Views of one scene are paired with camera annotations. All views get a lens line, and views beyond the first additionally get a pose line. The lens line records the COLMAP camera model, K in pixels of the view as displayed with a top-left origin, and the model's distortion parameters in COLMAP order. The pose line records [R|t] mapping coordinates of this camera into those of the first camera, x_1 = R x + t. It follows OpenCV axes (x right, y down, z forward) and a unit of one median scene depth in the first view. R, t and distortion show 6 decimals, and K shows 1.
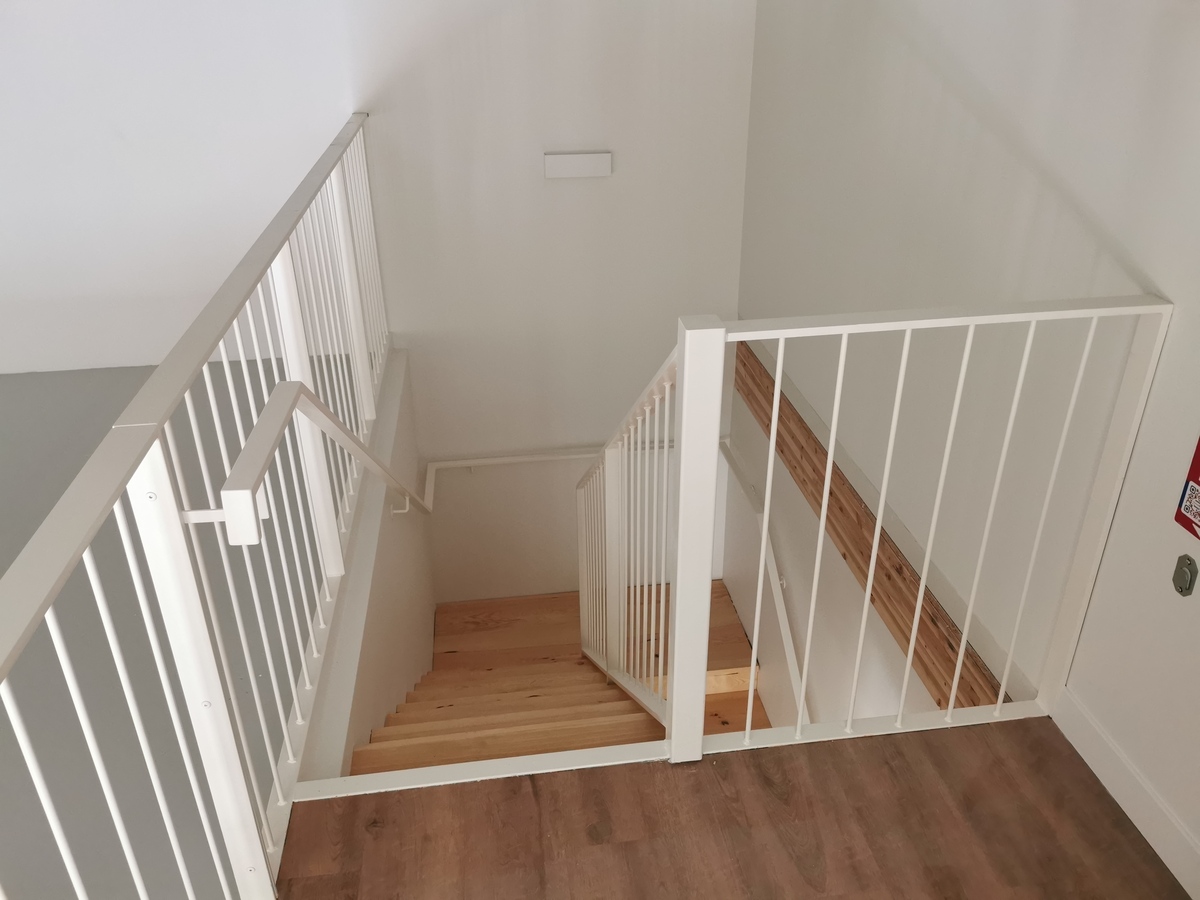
lens RADIAL K [[936.0, 0, 598.3], [0, 936.0, 444.4], [0, 0, 1]] dist [0.081262, -0.169148]
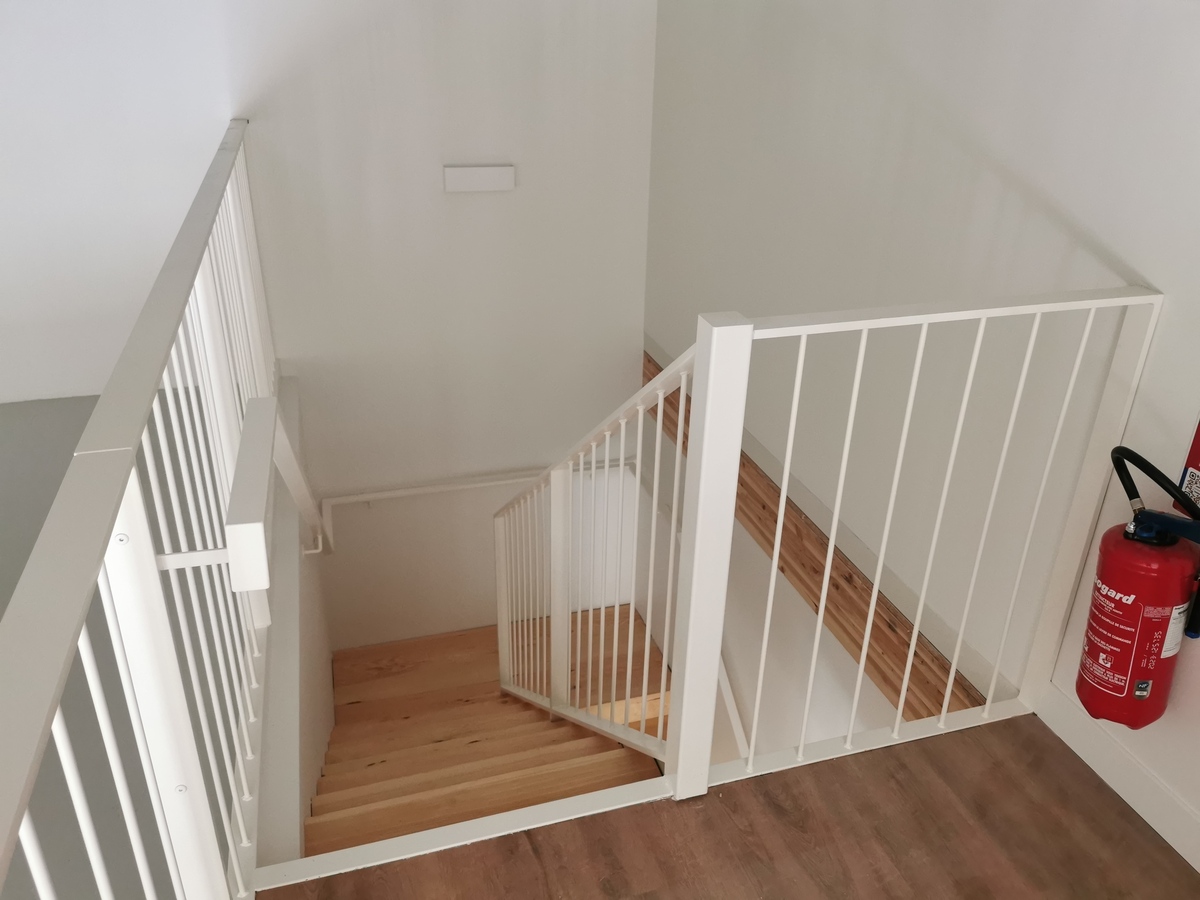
lens RADIAL K [[930.7, 0, 605.2], [0, 930.7, 453.5], [0, 0, 1]] dist [0.099535, -0.194995]
pose [[0.984416, -0.043122, 0.170486, -0.135032], [0.047048, 0.998711, -0.019052, 0.011512], [-0.169444, 0.026776, 0.985176, 0.091693]]
